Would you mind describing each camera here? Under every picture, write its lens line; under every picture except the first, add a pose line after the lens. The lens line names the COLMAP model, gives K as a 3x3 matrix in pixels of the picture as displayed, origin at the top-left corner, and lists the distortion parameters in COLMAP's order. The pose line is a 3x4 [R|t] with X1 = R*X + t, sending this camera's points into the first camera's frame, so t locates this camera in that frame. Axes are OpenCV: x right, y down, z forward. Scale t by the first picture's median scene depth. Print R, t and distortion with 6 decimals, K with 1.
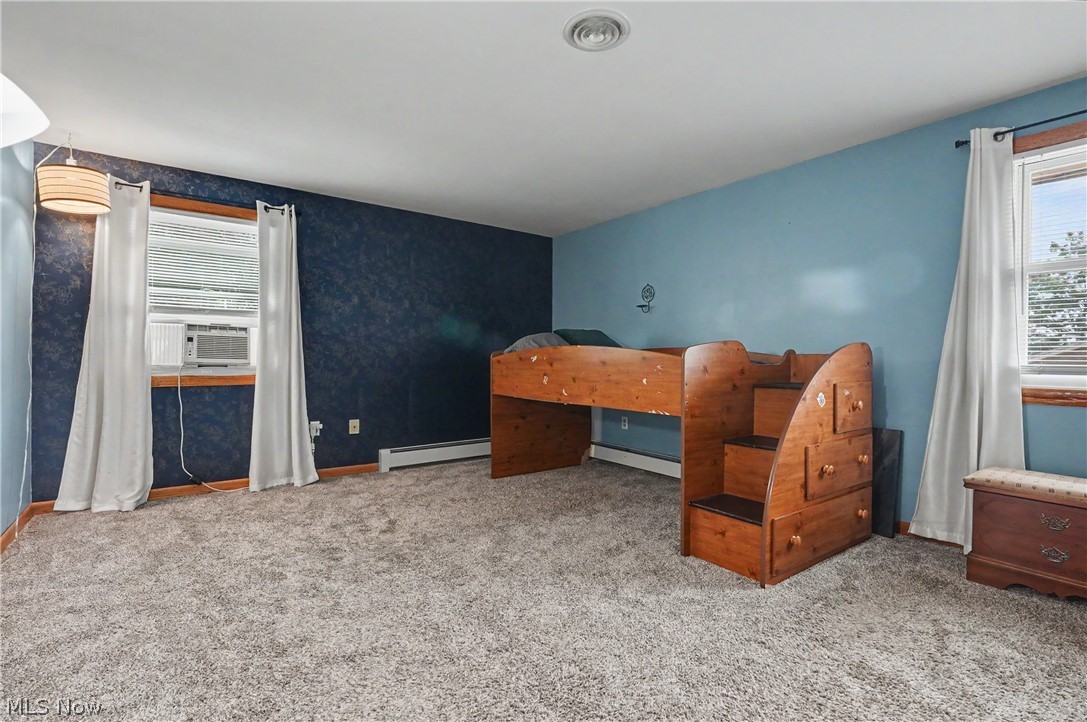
lens RADIAL K [[493.2, 0, 542.9], [0, 493.2, 359.6], [0, 0, 1]] dist [-0.010306, 0.002033]
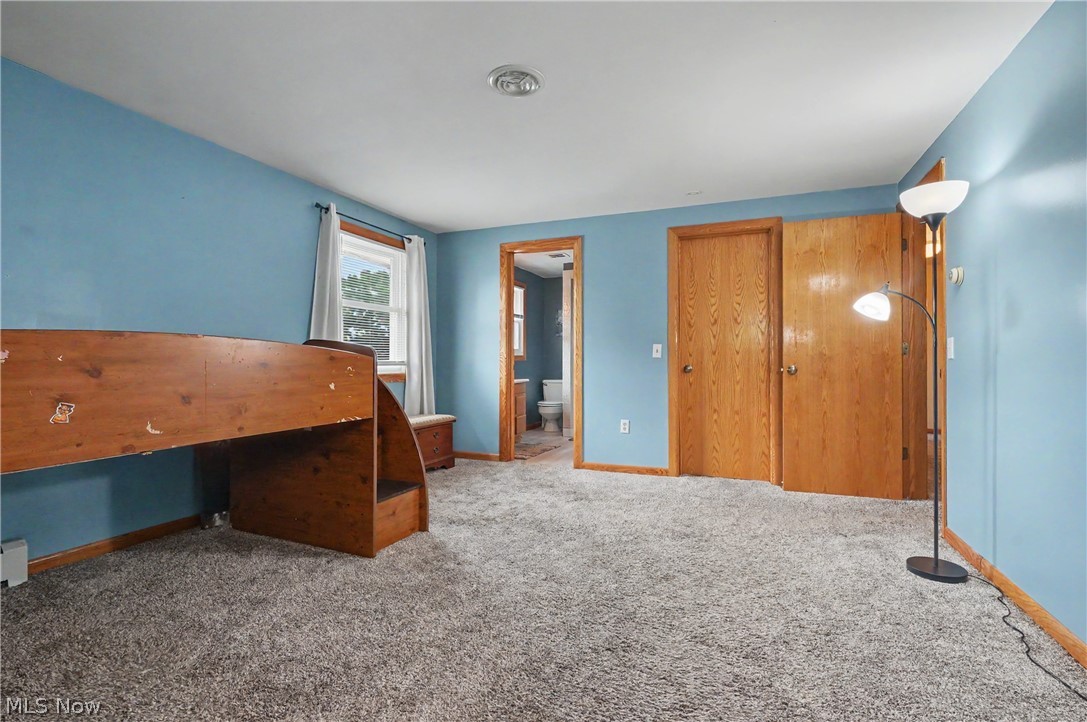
lens RADIAL K [[493.2, 0, 543.7], [0, 493.2, 358.1], [0, 0, 1]] dist [-0.010306, 0.002033]
pose [[-0.506502, -0.004281, 0.862228, -0.605892], [-0.002822, 0.999991, 0.003307, -0.006032], [-0.862234, -0.000758, -0.506509, 0.984379]]
